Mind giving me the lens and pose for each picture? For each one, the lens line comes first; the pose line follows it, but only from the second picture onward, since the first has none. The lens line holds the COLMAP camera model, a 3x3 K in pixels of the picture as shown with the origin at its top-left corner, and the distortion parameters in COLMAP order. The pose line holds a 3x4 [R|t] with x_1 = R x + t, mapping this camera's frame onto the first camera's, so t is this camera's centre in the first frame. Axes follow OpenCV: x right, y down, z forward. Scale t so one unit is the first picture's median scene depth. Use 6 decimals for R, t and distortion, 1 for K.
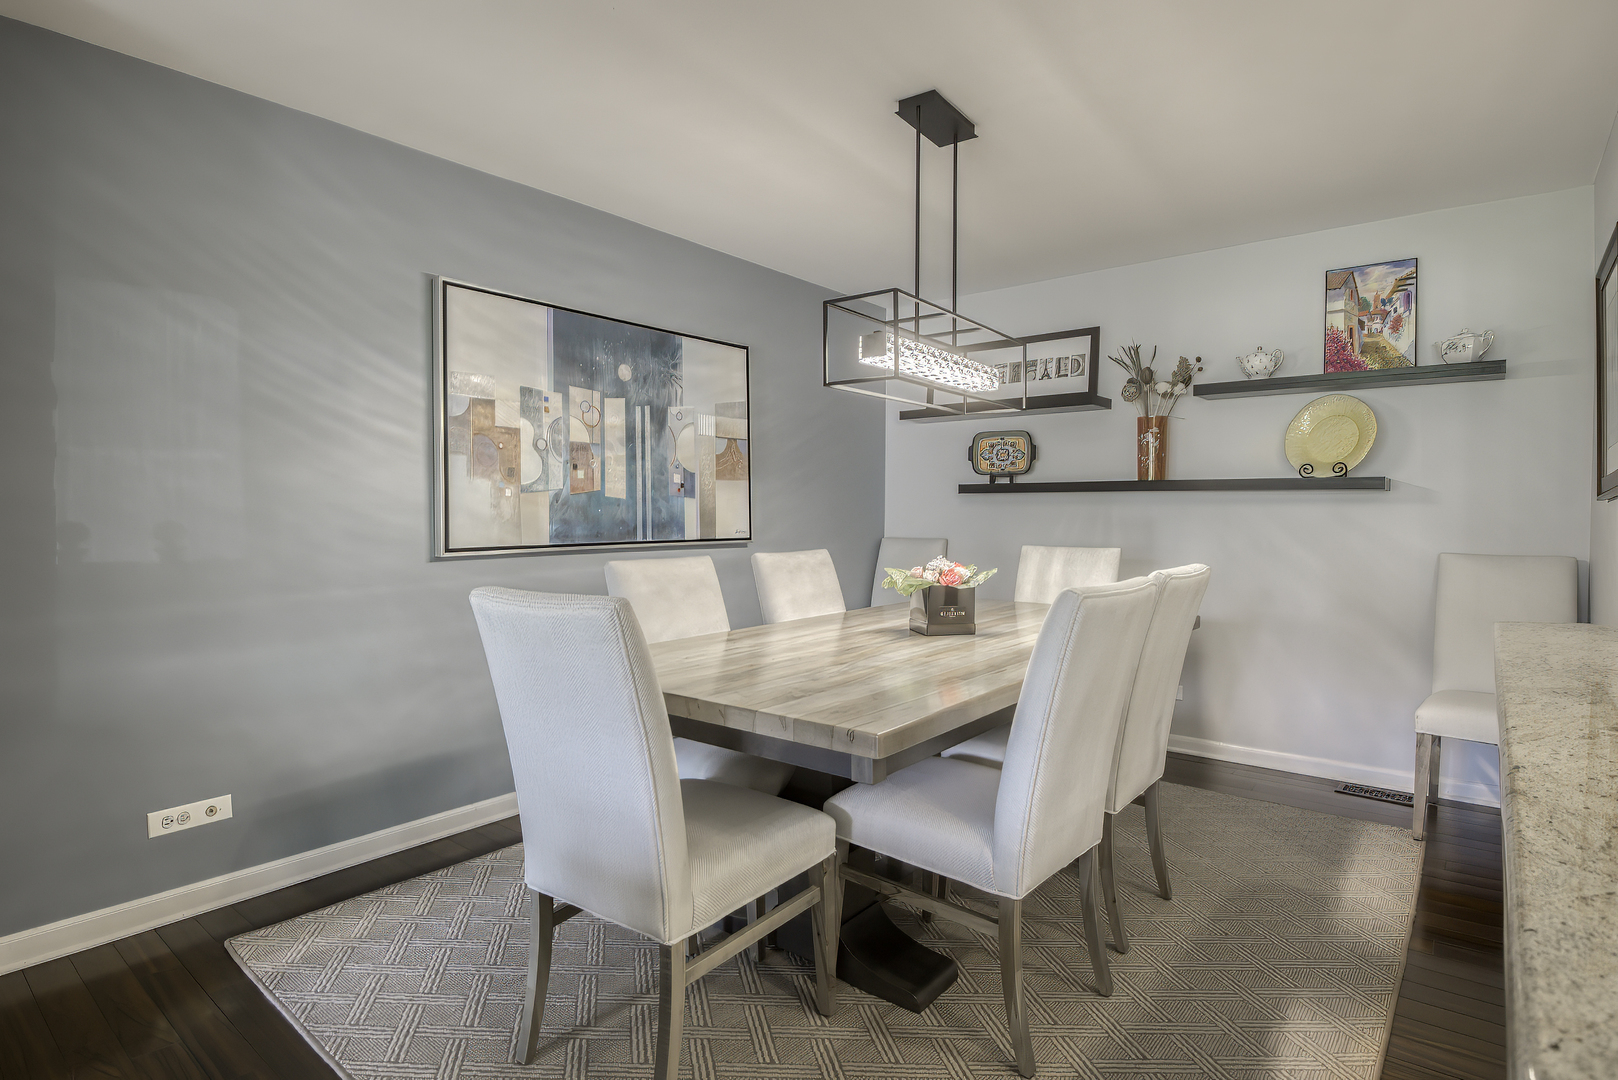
lens RADIAL K [[838.8, 0, 824.1], [0, 838.8, 534.5], [0, 0, 1]] dist [-0.022247, -0.000635]
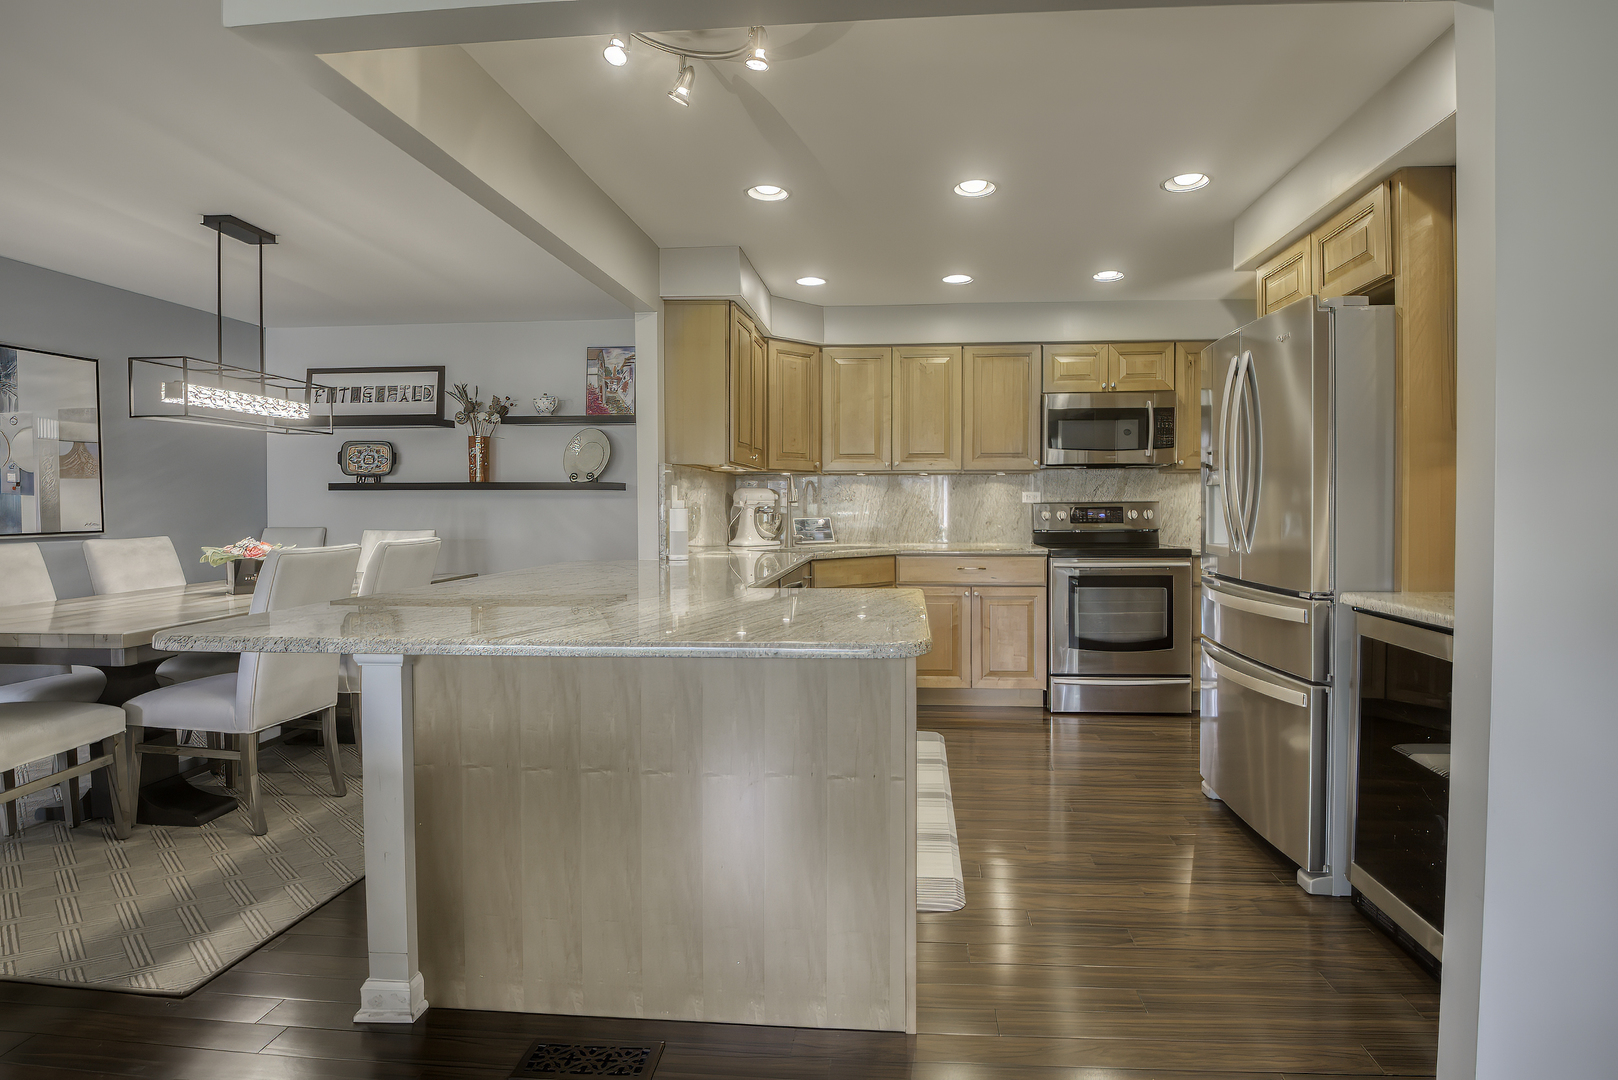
lens RADIAL K [[811.6, 0, 849.6], [0, 811.6, 519.4], [0, 0, 1]] dist [0.000198, -0.019610]
pose [[0.824009, -0.015436, 0.566367, 0.139480], [0.019286, 0.999814, -0.000810, 0.010534], [-0.566249, 0.011590, 0.824153, -0.472867]]
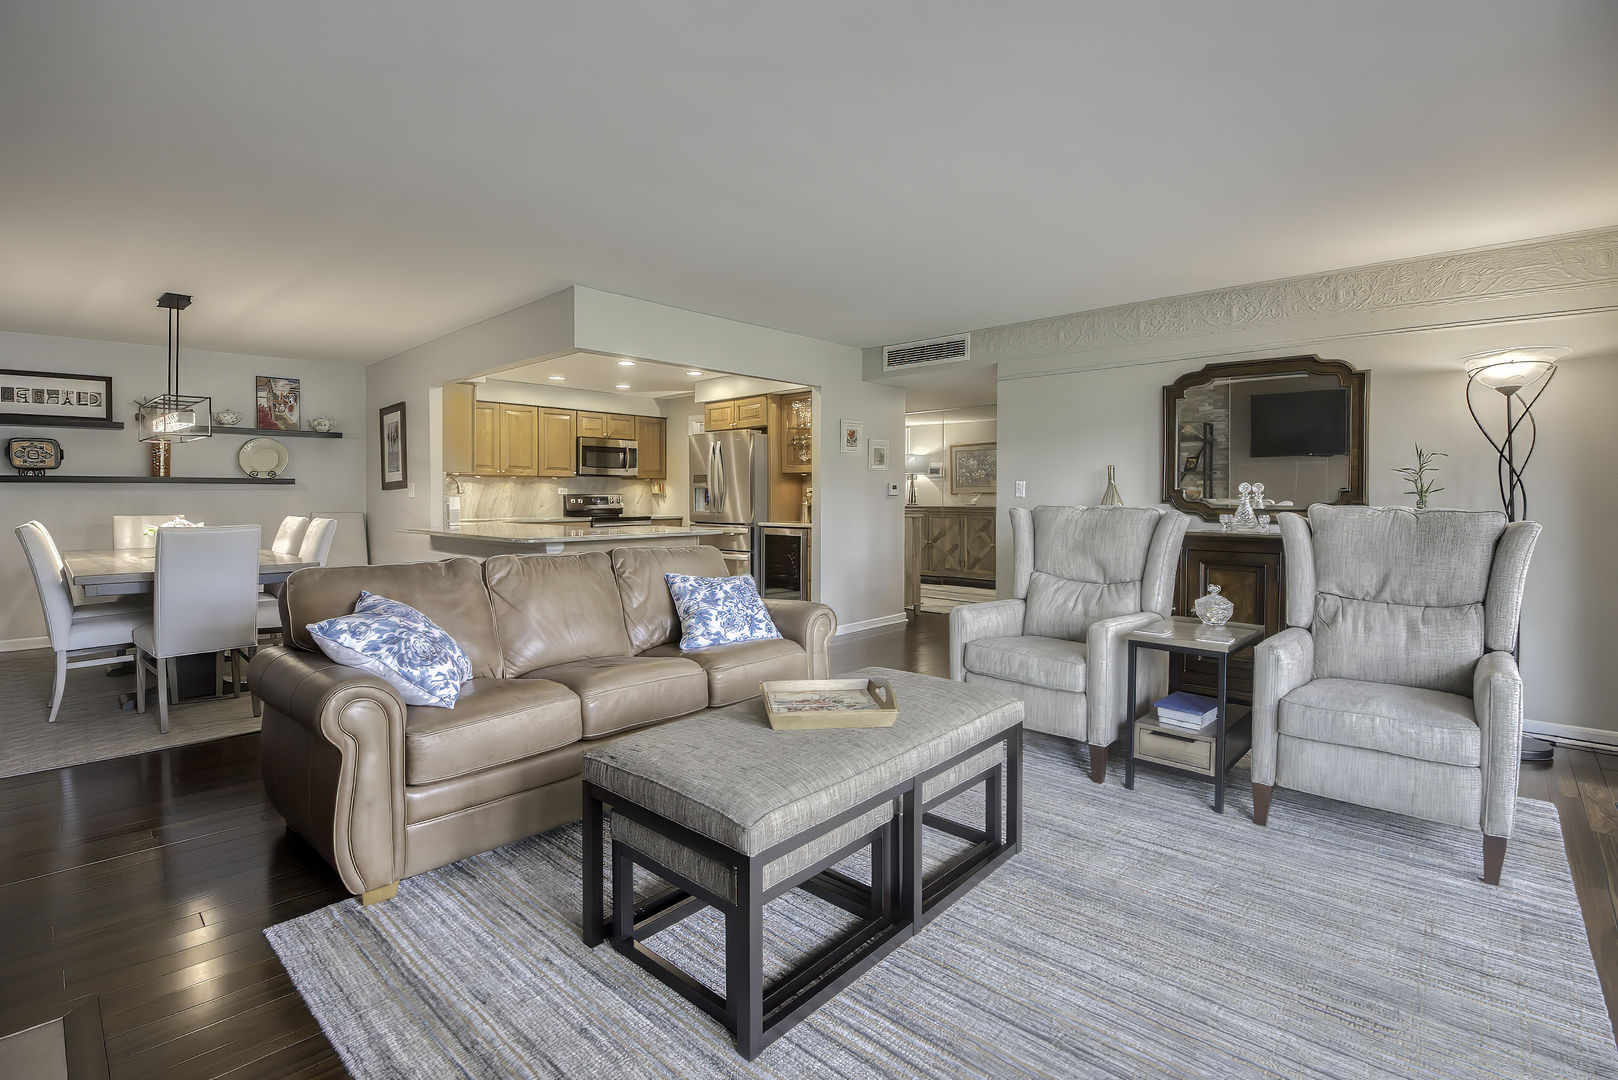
lens RADIAL K [[752.2, 0, 818.1], [0, 752.2, 519.9], [0, 0, 1]] dist [-0.080547, 0.009827]
pose [[0.061332, -0.034338, 0.997527, -0.997773], [0.024557, 0.999157, 0.032884, 0.009242], [-0.997815, 0.022479, 0.062124, -0.438956]]
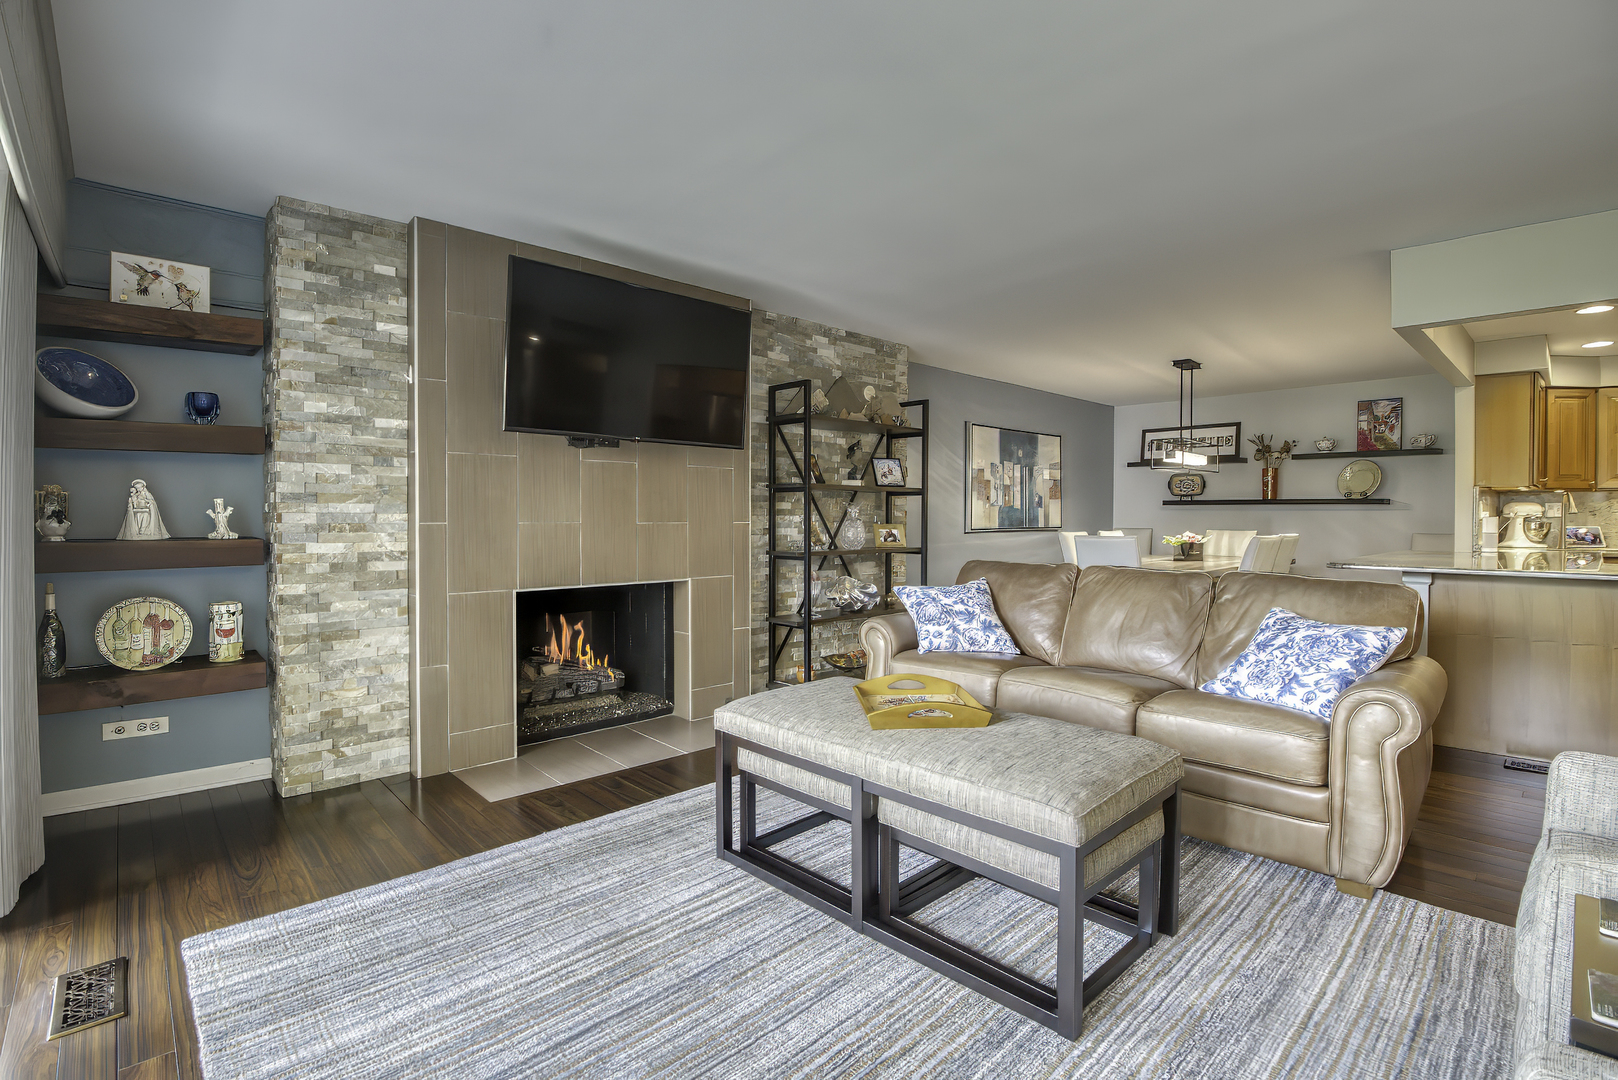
lens RADIAL K [[740.6, 0, 816.2], [0, 740.6, 522.1], [0, 0, 1]] dist [-0.002384, -0.020334]
pose [[0.988561, 0.000976, -0.150821, -0.453386], [-0.003544, 0.999853, -0.016759, 0.026770], [0.150782, 0.017102, 0.988419, -0.996881]]
